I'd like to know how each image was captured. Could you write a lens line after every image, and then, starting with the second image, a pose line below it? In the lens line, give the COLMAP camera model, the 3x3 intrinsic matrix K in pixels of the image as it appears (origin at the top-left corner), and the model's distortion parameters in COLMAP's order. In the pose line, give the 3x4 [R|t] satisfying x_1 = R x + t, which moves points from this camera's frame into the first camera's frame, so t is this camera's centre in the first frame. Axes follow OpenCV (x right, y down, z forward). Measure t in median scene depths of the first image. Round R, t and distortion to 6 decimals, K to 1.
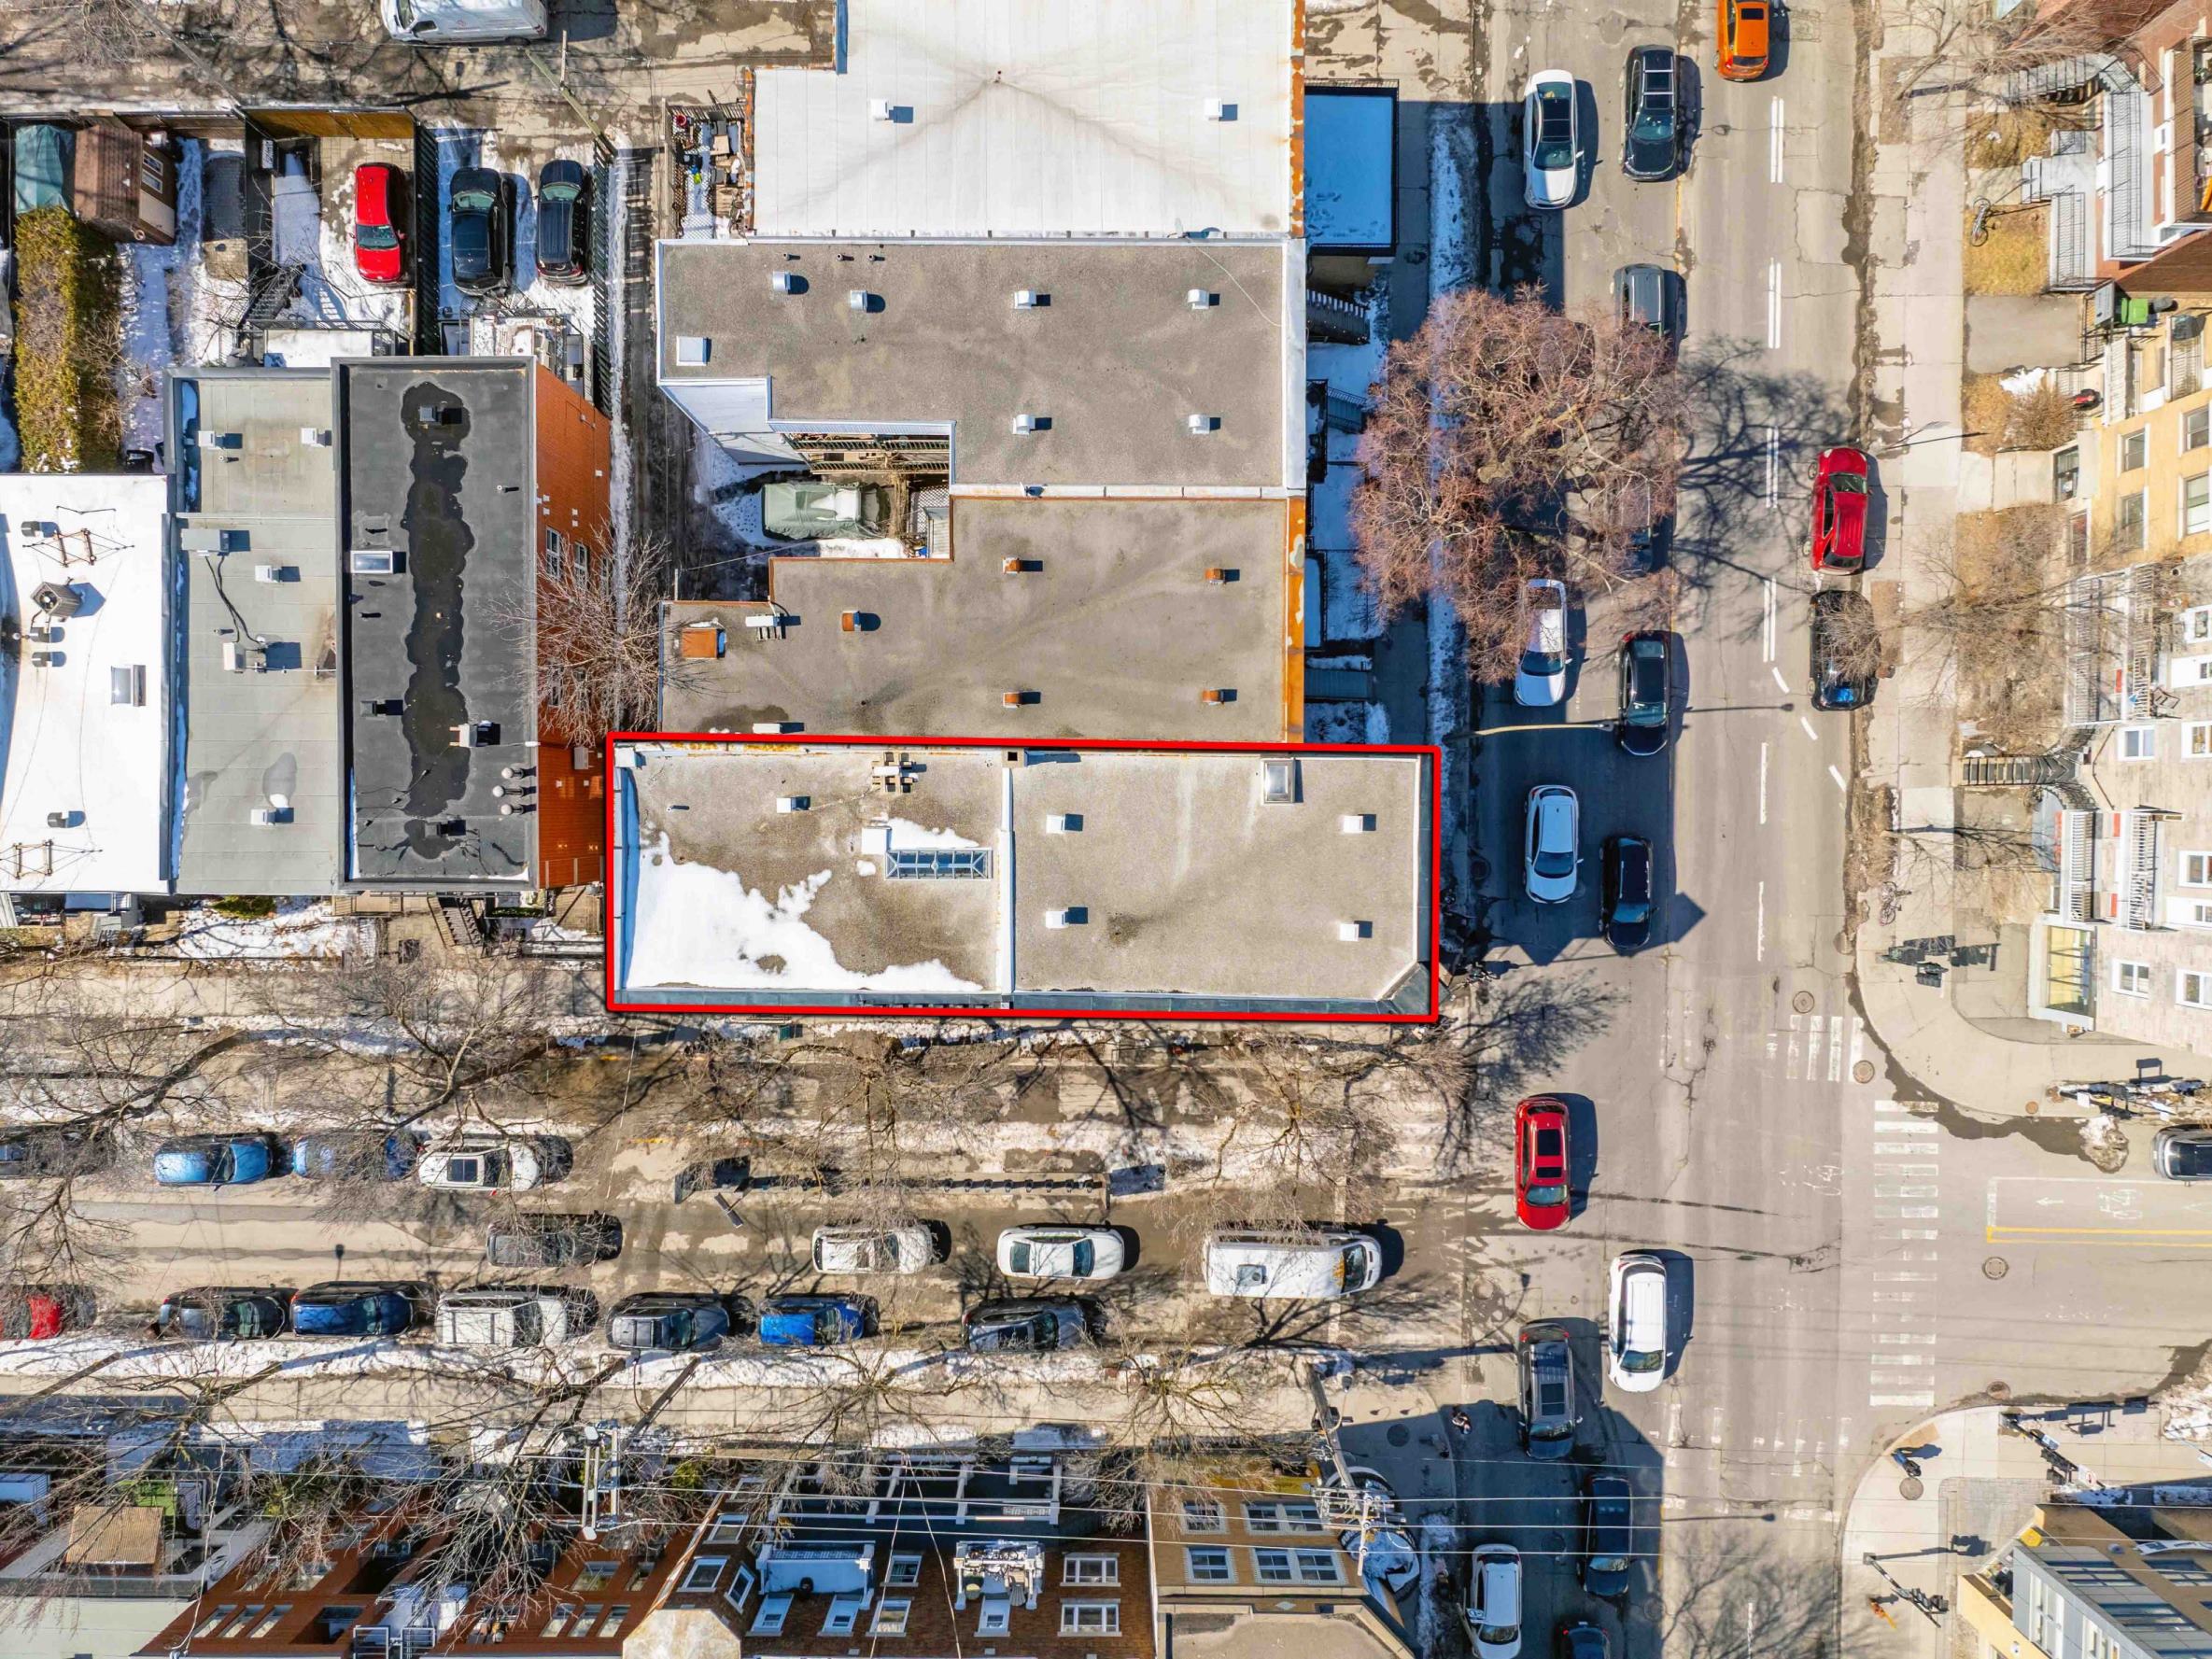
lens RADIAL K [[1562.7, 0, 1106.0], [0, 1562.7, 829.5], [0, 0, 1]] dist [-0.006080, 0.001984]
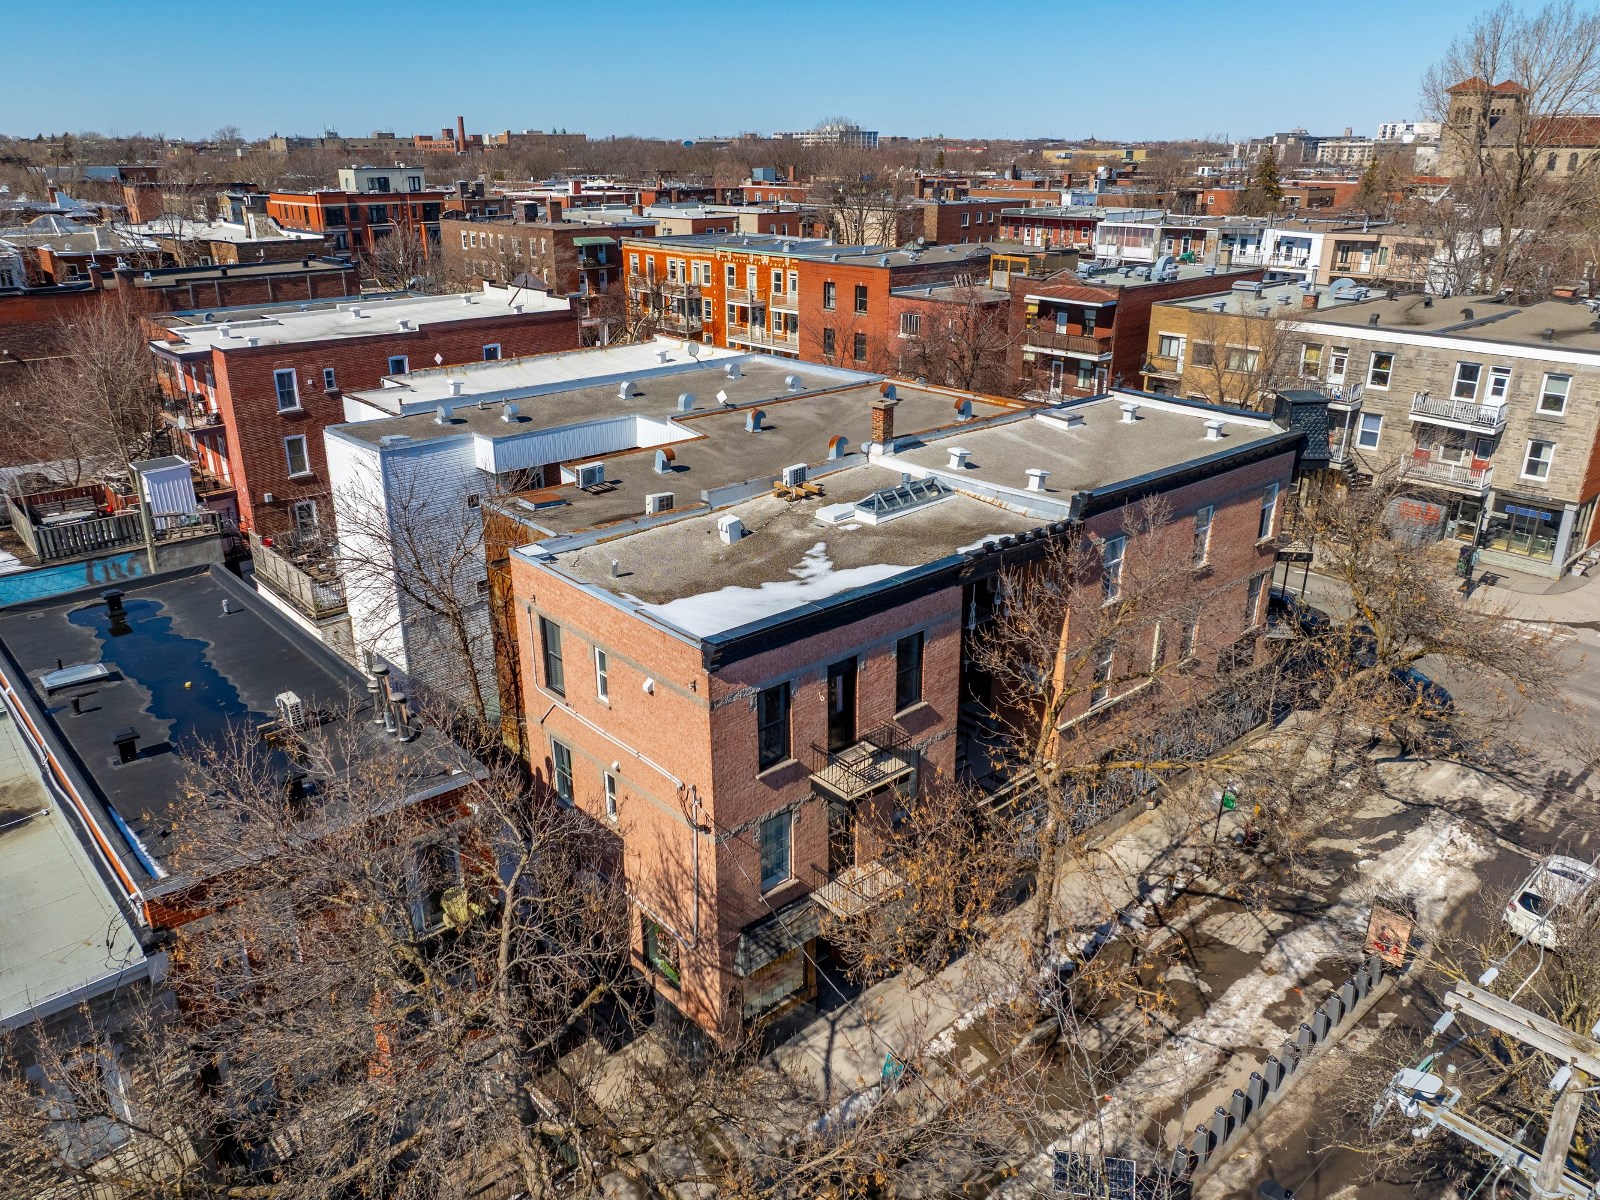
lens RADIAL K [[1135.8, 0, 793.8], [0, 1135.8, 599.5], [0, 0, 1]] dist [-0.009074, 0.009688]
pose [[0.749529, -0.252470, 0.611936, -0.458092], [0.661802, 0.264886, -0.701323, 0.362937], [0.014970, 0.930642, 0.365625, 0.661509]]
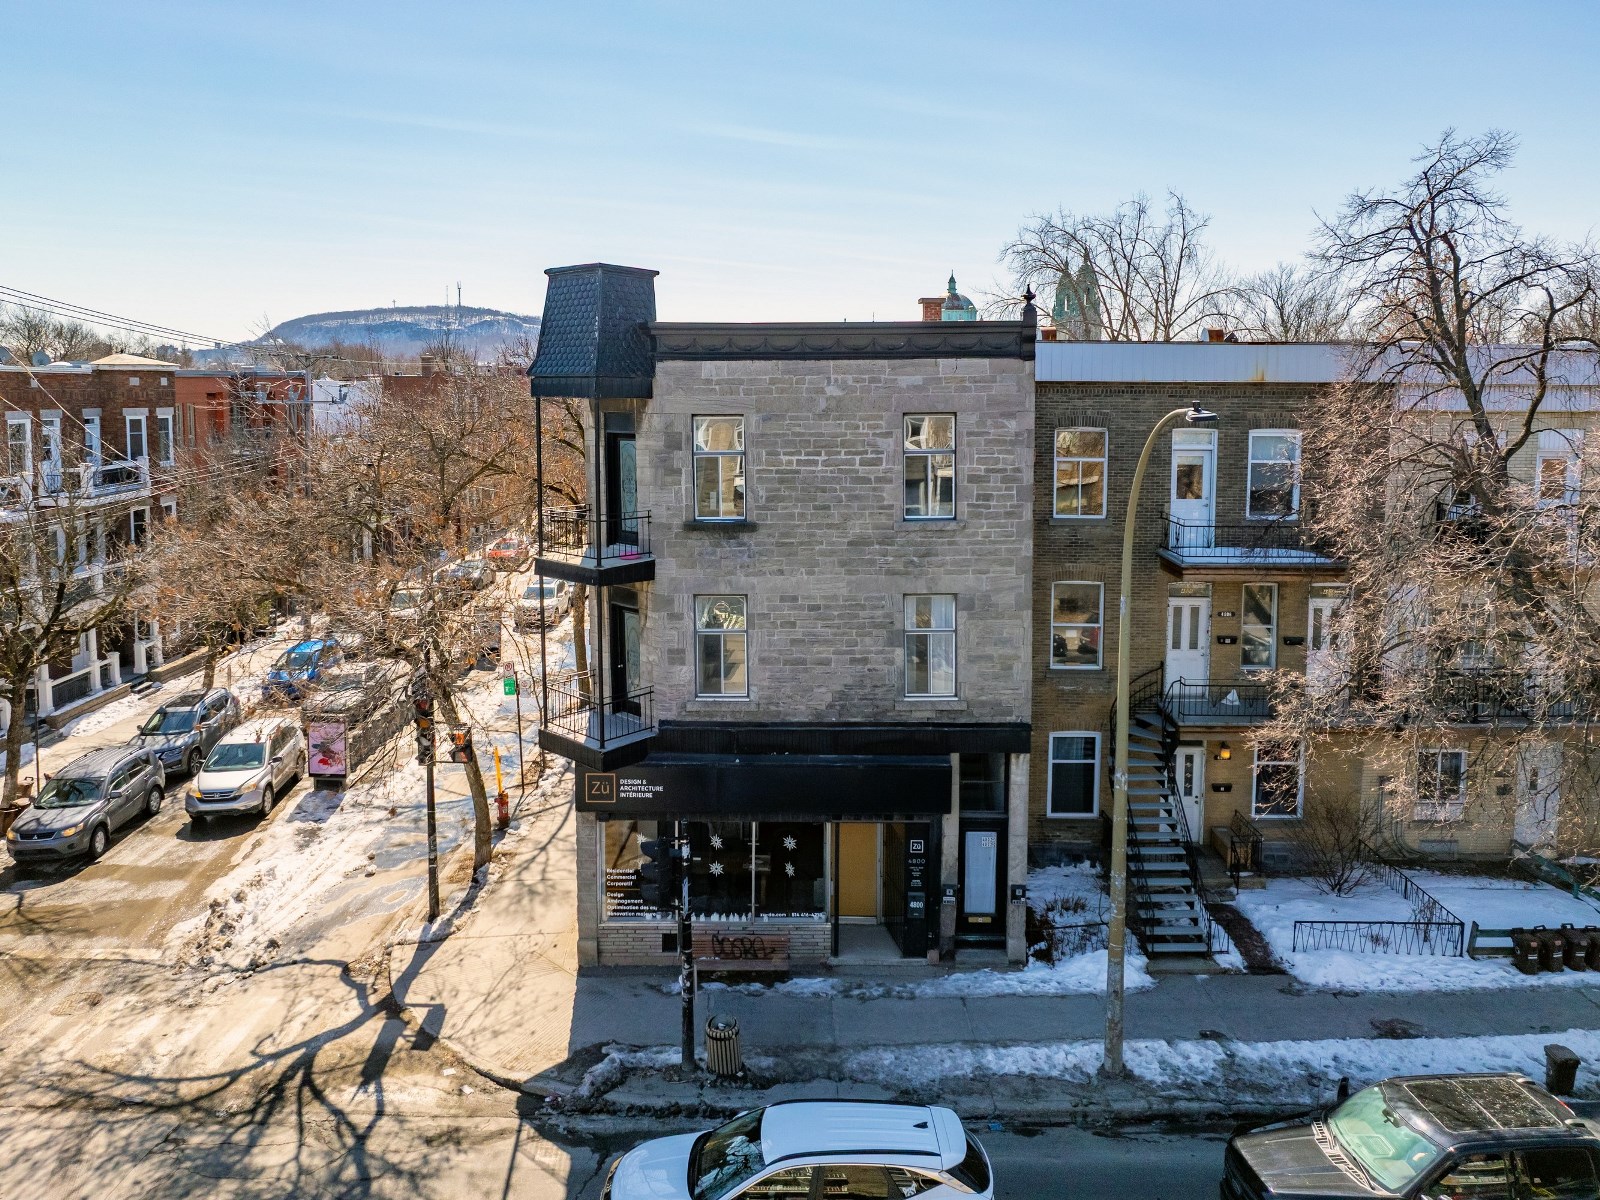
lens RADIAL K [[1196.5, 0, 770.6], [0, 1196.5, 489.3], [0, 0, 1]] dist [-0.002506, 0.003728]
pose [[-0.013509, 0.080182, -0.996689, 0.511307], [-0.999691, -0.021864, 0.011790, 0.030206], [-0.020846, 0.996540, 0.080453, 0.822861]]
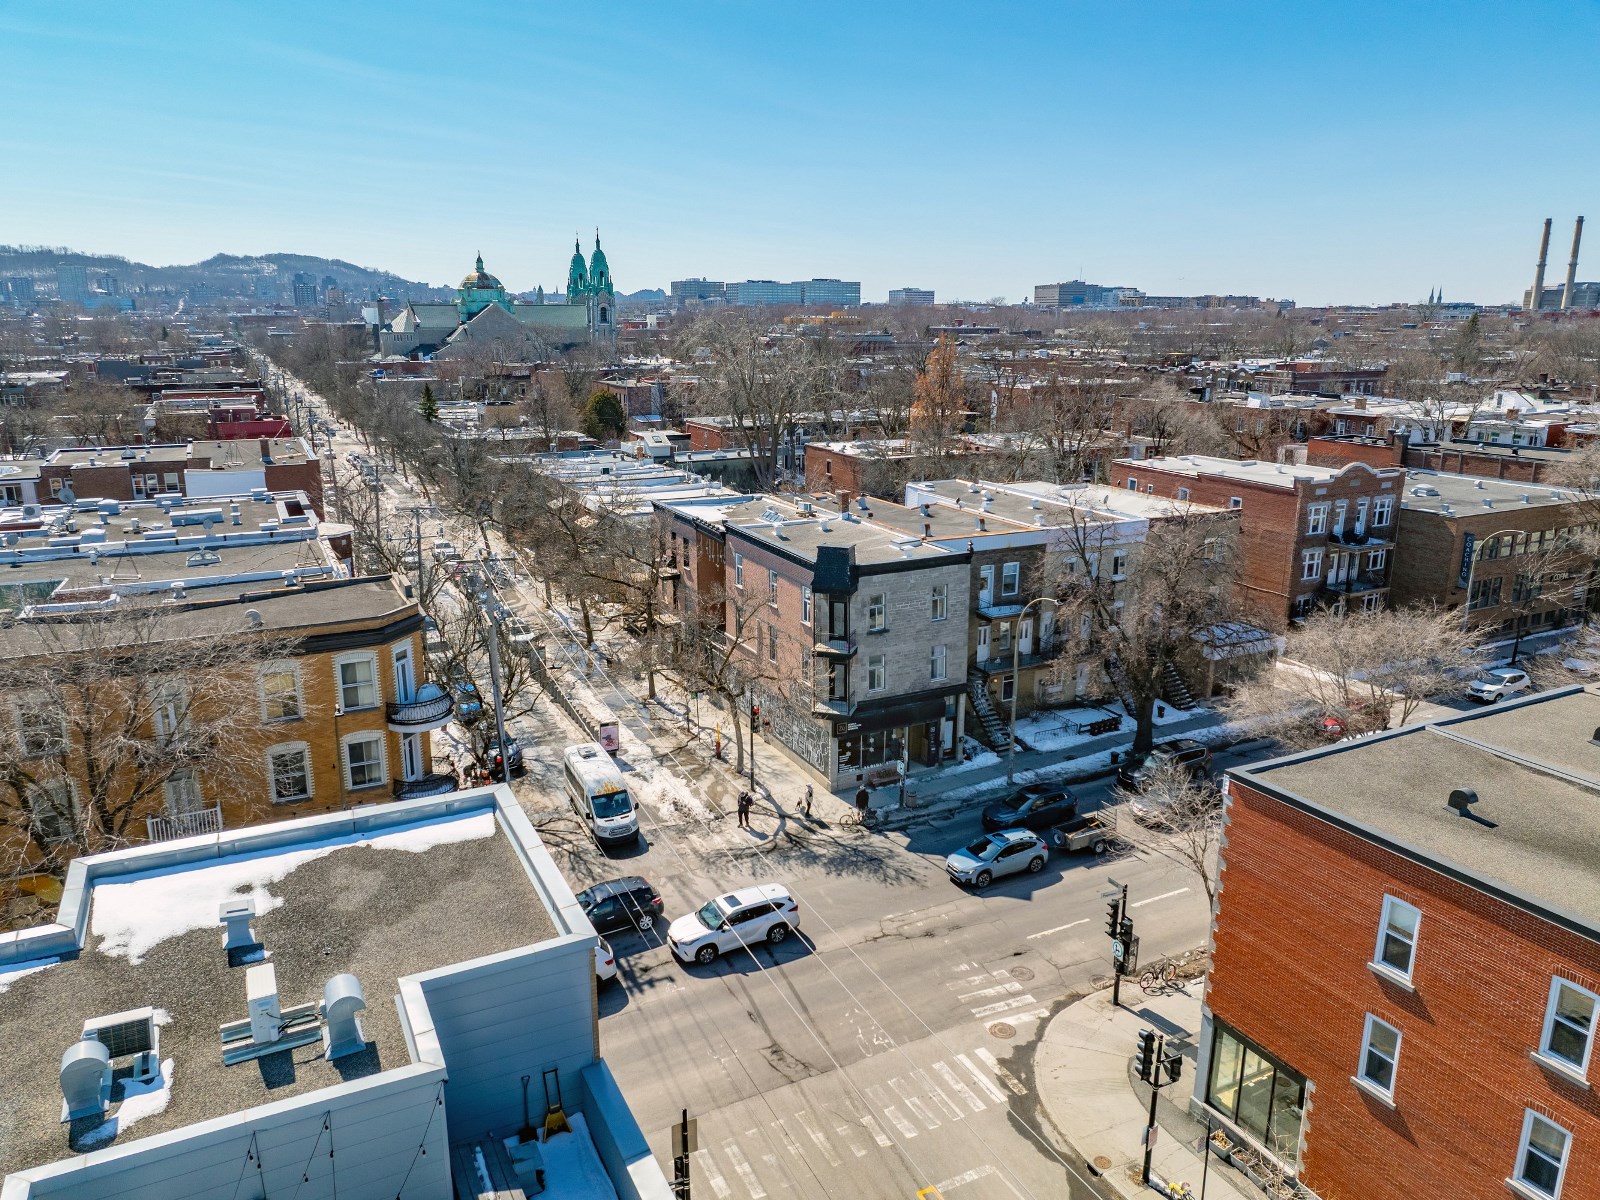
lens RADIAL K [[1130.5, 0, 800.0], [0, 1130.5, 600.0], [0, 0, 1]] dist [-0.006080, 0.001984]
pose [[0.458834, 0.214675, -0.862198, 0.931365], [-0.888337, 0.091021, -0.450081, 0.521488], [-0.018143, 0.972435, 0.232467, 0.621607]]
